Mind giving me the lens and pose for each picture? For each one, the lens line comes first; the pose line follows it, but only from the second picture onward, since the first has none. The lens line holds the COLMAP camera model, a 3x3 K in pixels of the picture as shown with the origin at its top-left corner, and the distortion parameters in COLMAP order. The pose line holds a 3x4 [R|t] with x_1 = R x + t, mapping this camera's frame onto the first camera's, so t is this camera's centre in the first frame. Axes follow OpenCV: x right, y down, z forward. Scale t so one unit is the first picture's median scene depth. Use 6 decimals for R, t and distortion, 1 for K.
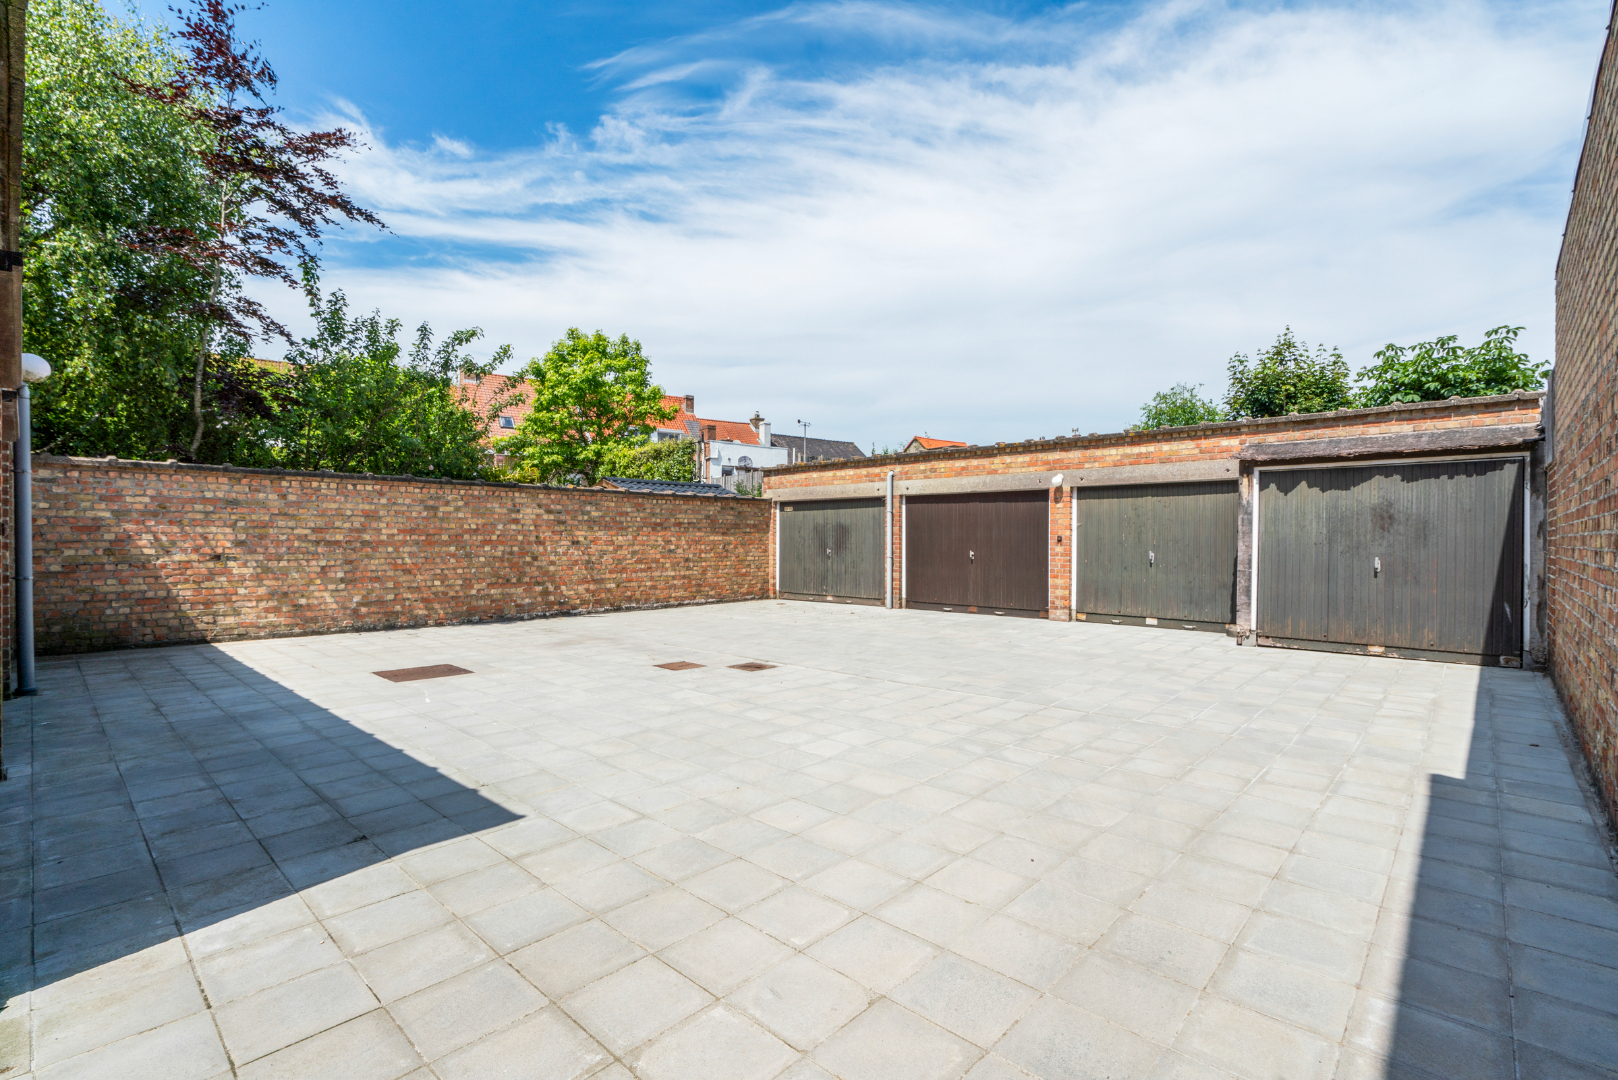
lens RADIAL K [[728.2, 0, 821.3], [0, 728.2, 539.4], [0, 0, 1]] dist [-0.003184, 0.003052]
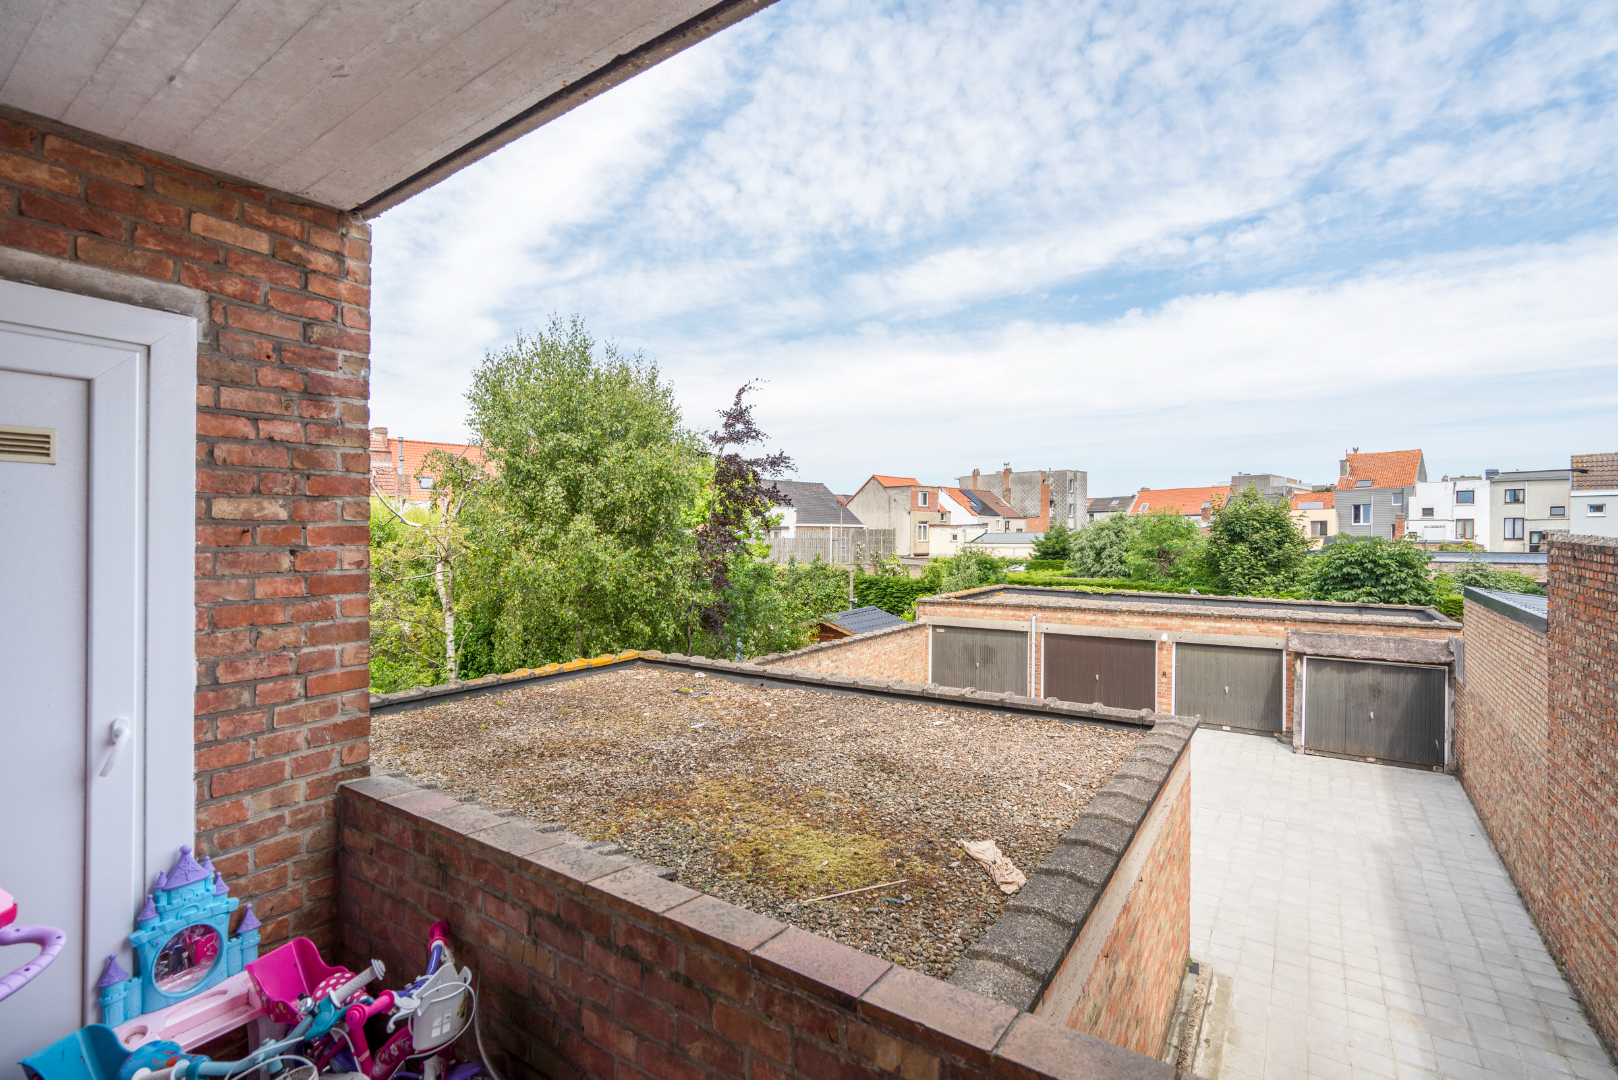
lens RADIAL K [[728.2, 0, 818.3], [0, 728.2, 544.7], [0, 0, 1]] dist [-0.003184, 0.003052]
pose [[0.990699, -0.007786, 0.135849, -0.648308], [0.006273, 0.999913, 0.011565, -0.311256], [-0.135927, -0.010606, 0.990662, -0.476972]]
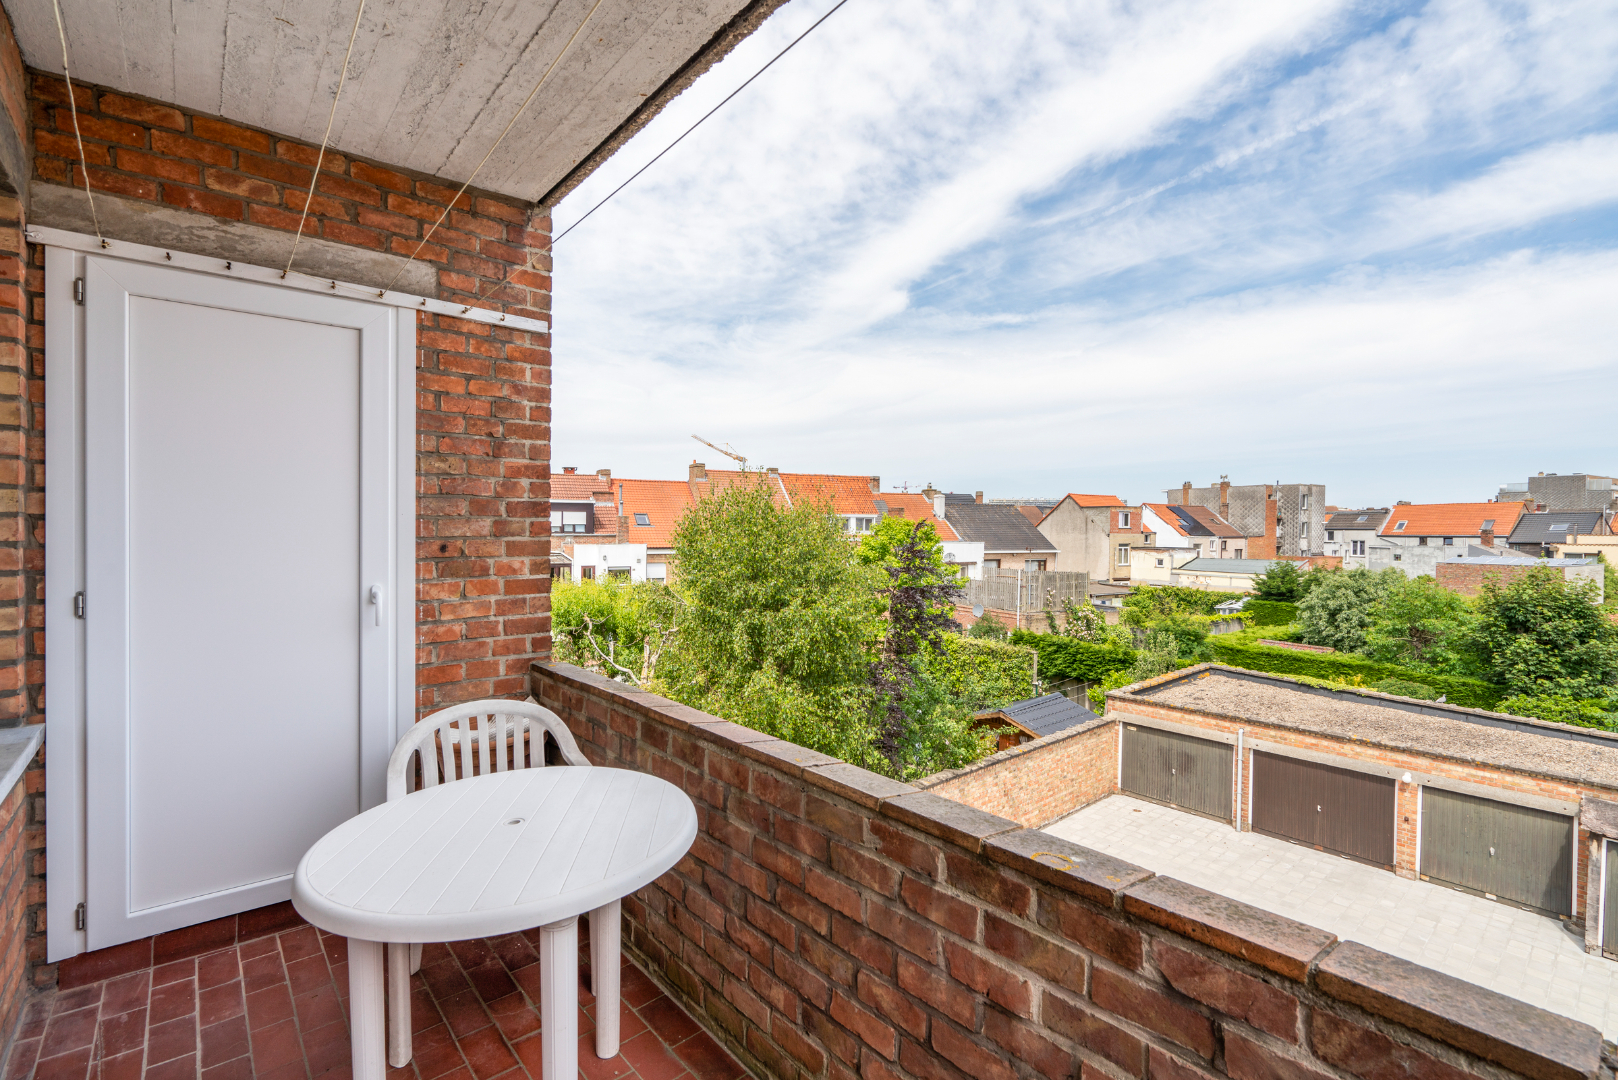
lens RADIAL K [[728.2, 0, 822.7], [0, 728.2, 542.7], [0, 0, 1]] dist [-0.003184, 0.003052]
pose [[0.993097, 0.005633, -0.117157, -0.622335], [-0.003466, 0.999819, 0.018700, -0.555494], [0.117241, -0.018165, 0.992937, -0.494161]]
